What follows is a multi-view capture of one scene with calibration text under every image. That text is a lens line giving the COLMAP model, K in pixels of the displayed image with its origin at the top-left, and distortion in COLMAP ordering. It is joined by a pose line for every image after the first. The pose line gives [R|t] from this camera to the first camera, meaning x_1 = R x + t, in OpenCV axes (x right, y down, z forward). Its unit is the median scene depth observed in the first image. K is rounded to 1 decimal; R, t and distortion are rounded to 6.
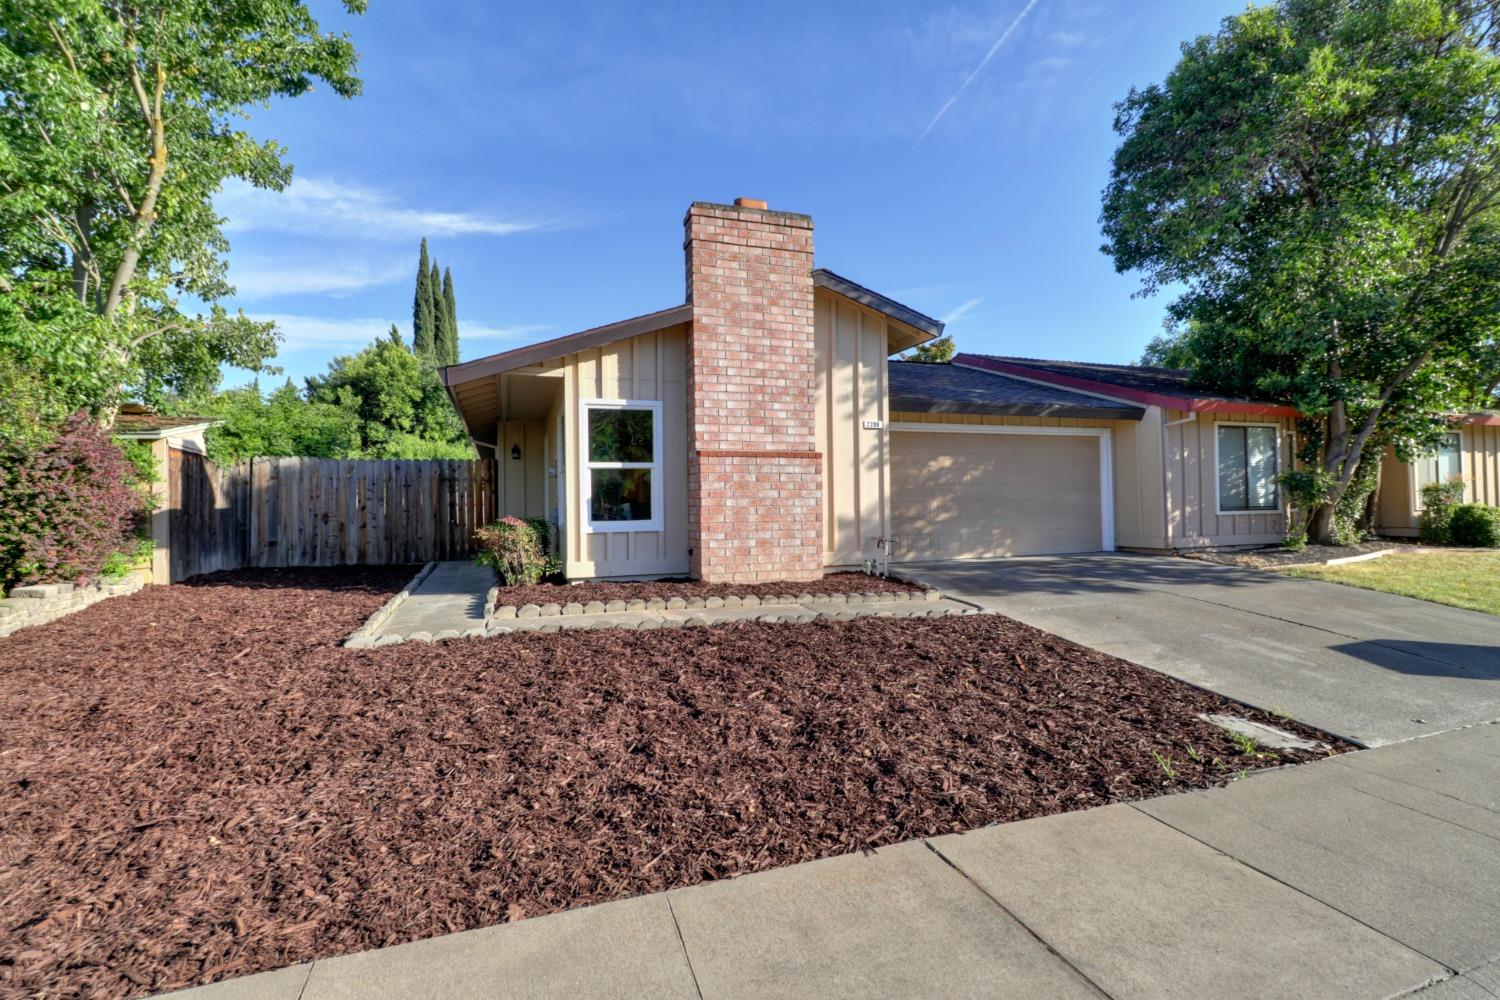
lens RADIAL K [[707.6, 0, 761.9], [0, 707.6, 485.5], [0, 0, 1]] dist [0.003531, -0.000519]
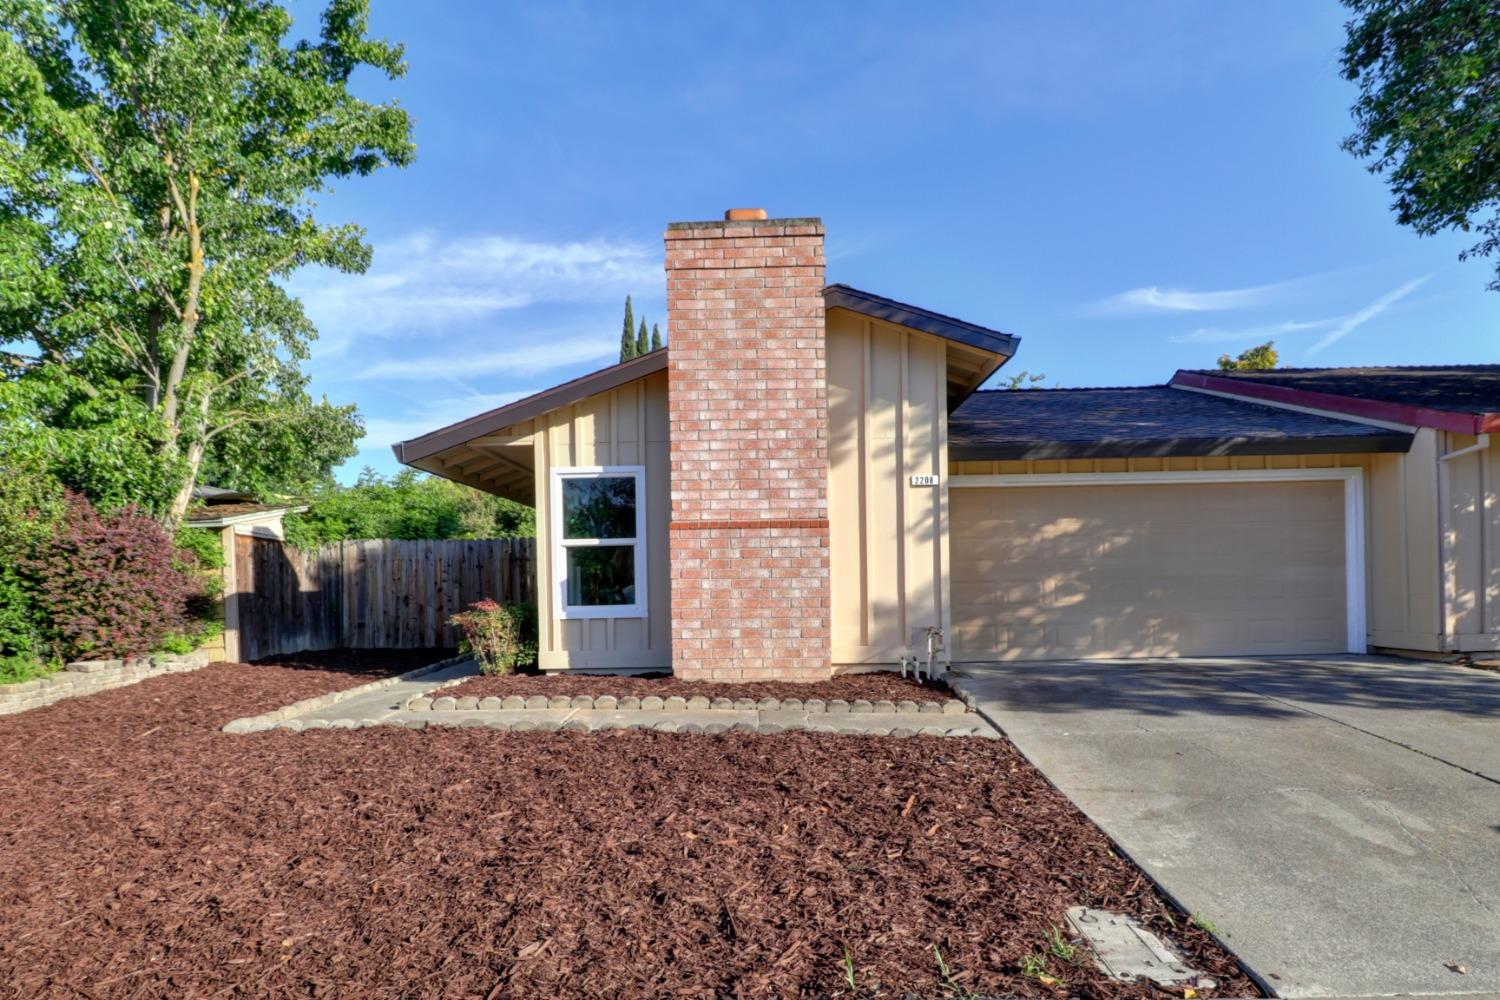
lens RADIAL K [[843.1, 0, 755.4], [0, 843.1, 584.1], [0, 0, 1]] dist [0.003039, -0.000500]
pose [[0.935391, -0.003899, -0.353592, 0.340389], [0.014541, 0.999518, 0.027446, -0.002363], [0.353315, -0.030814, 0.934997, 0.091535]]
